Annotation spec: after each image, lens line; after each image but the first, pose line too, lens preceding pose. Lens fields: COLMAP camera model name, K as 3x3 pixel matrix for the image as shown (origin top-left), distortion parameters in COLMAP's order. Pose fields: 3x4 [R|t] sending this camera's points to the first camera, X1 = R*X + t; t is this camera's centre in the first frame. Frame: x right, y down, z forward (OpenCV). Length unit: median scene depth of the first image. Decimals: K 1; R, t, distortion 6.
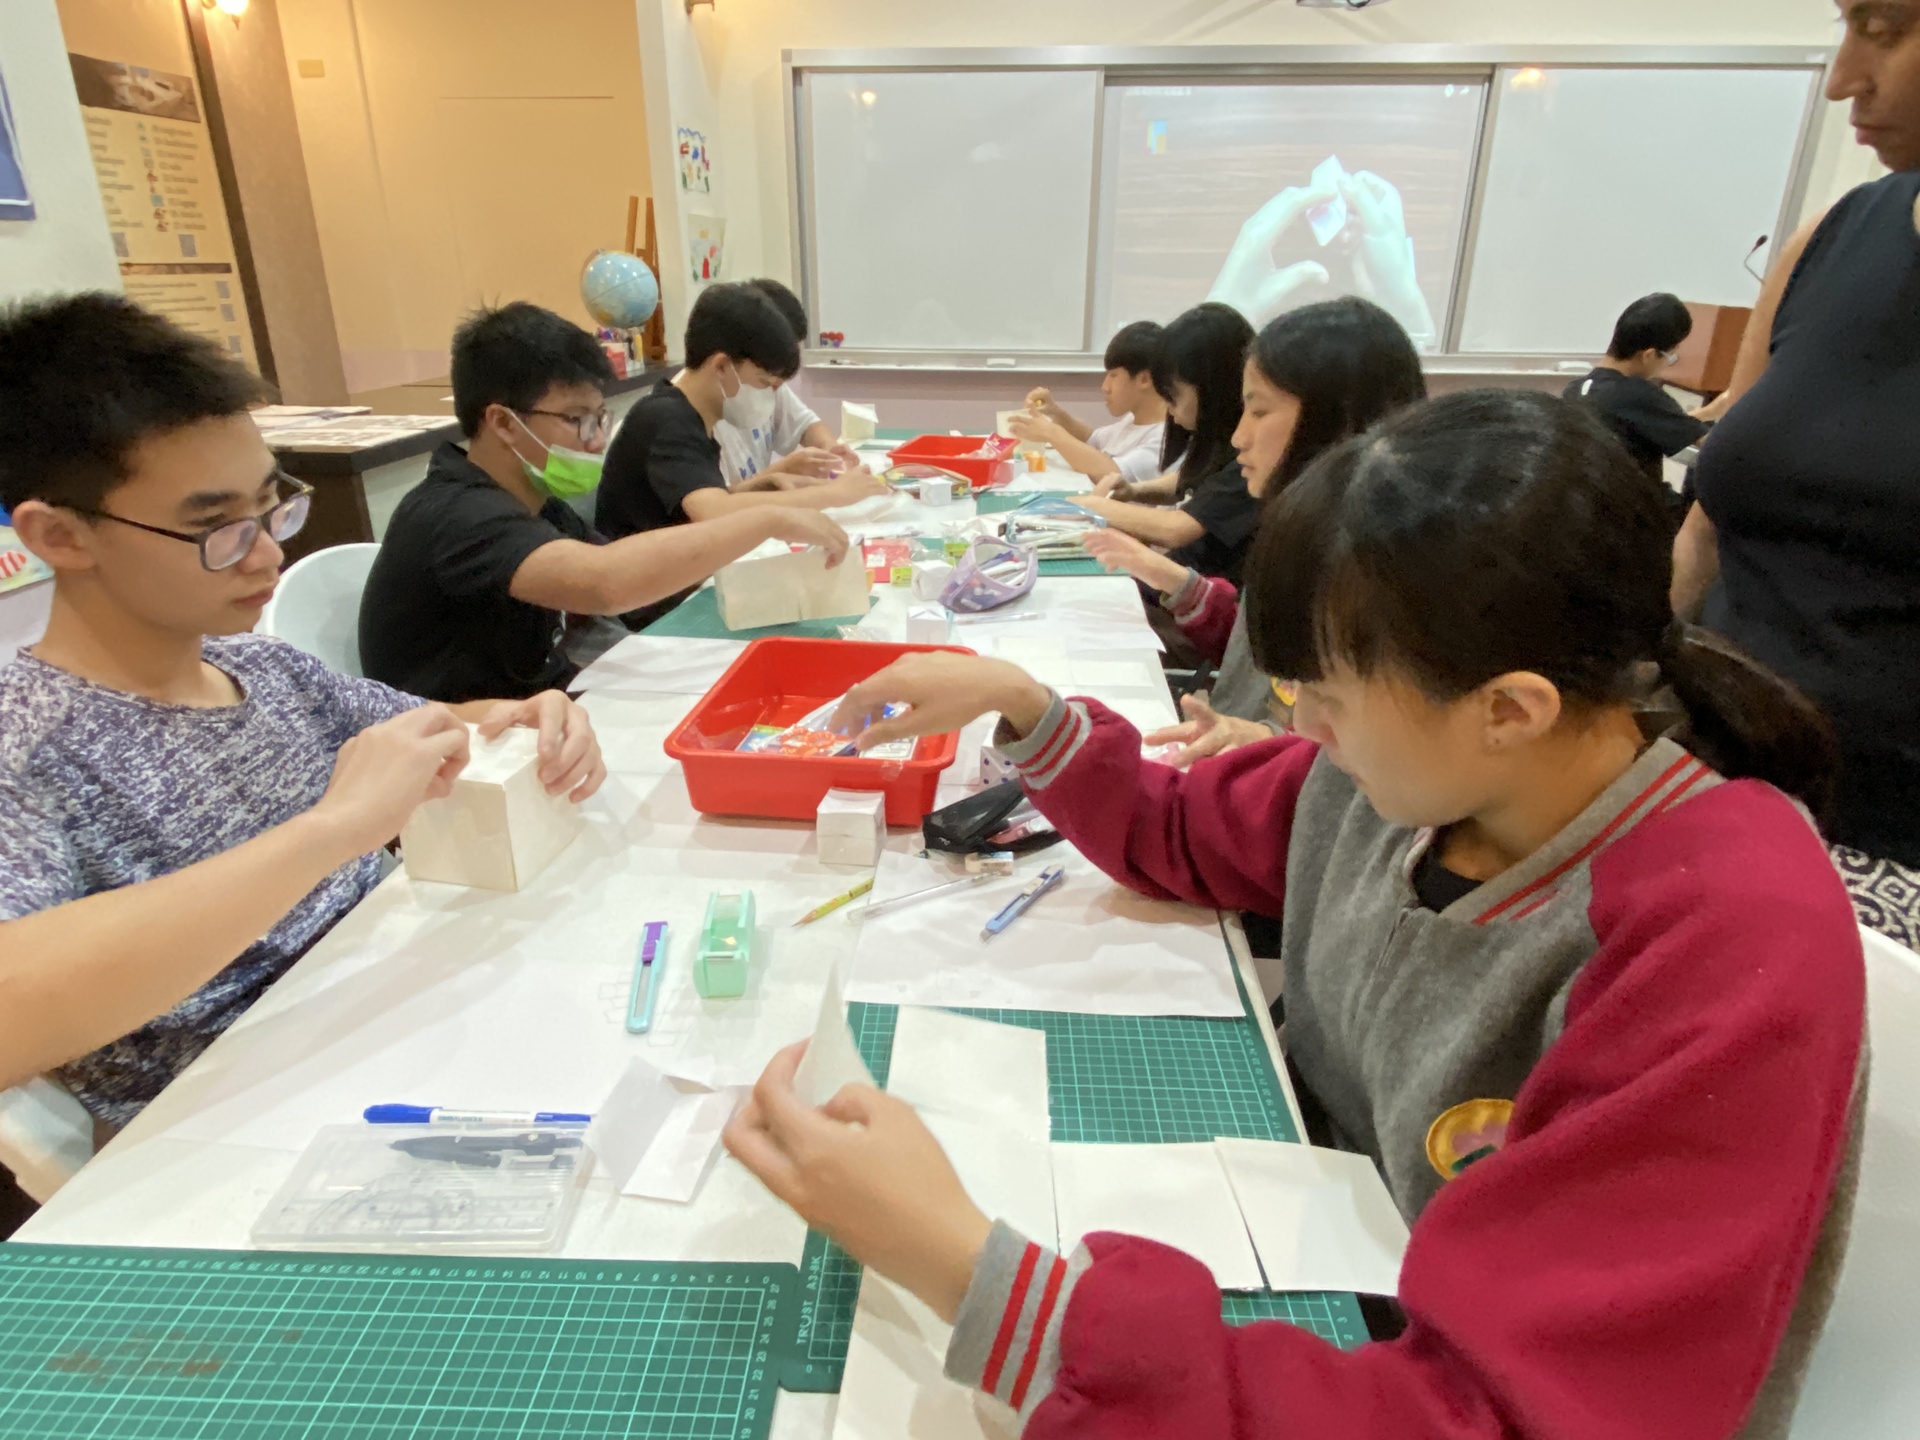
lens RADIAL K [[1186.5, 0, 1017.5], [0, 1186.5, 736.0], [0, 0, 1]] dist [-0.001015, -0.000530]
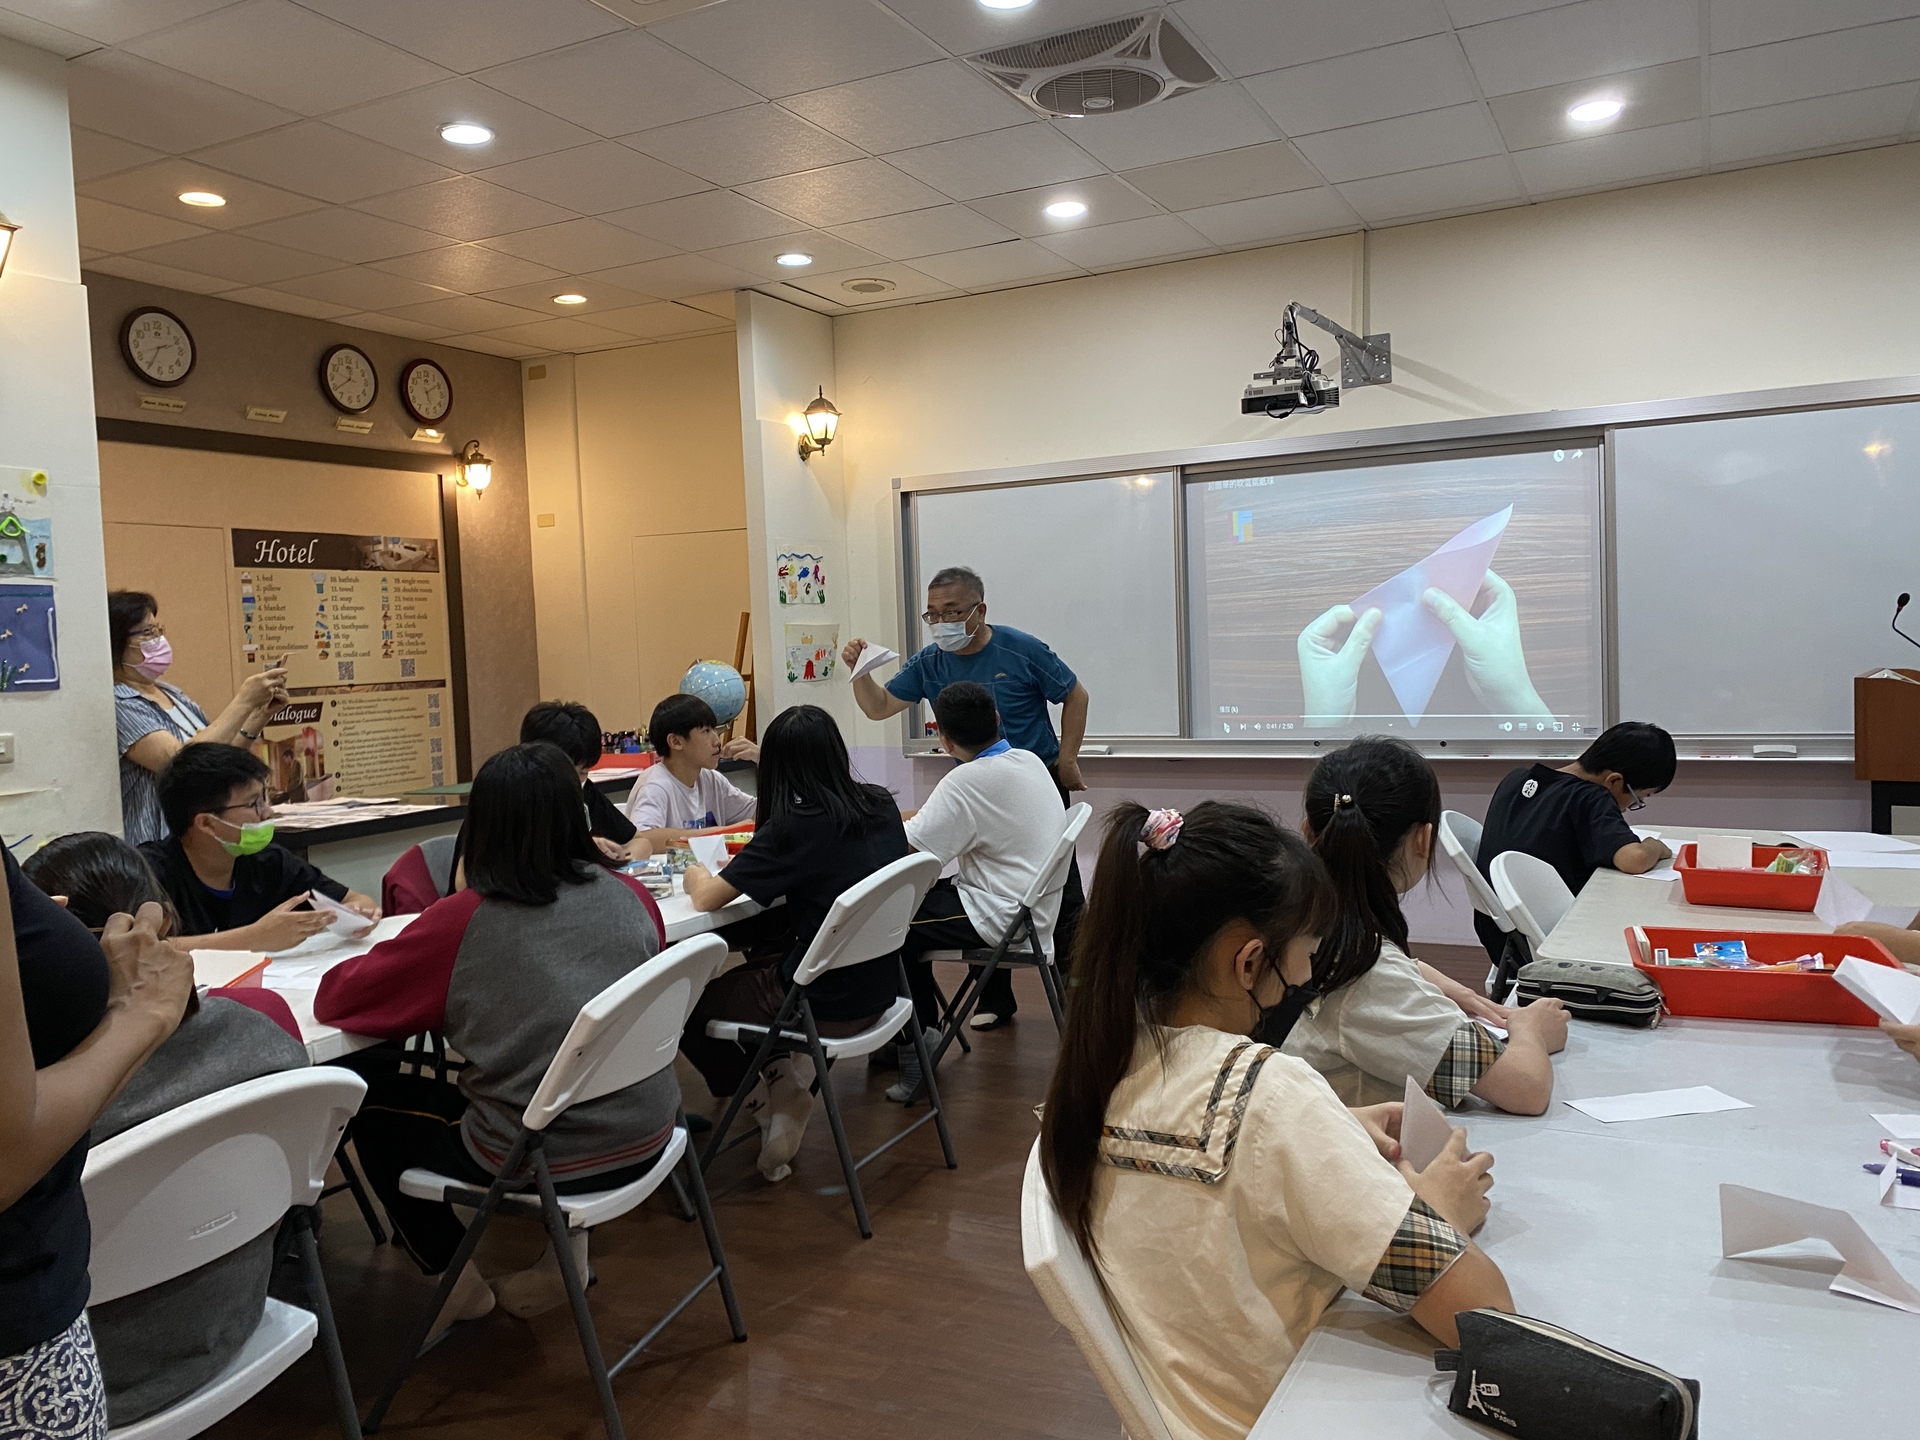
lens RADIAL K [[1450.0, 0, 960.0], [0, 1450.0, 720.0], [0, 0, 1]] dist [0.125410, -0.174350]
pose [[0.928001, -0.021352, -0.371965, 0.374788], [-0.094603, 0.952133, -0.290676, 0.017504], [0.360367, 0.304937, 0.881561, -0.097181]]
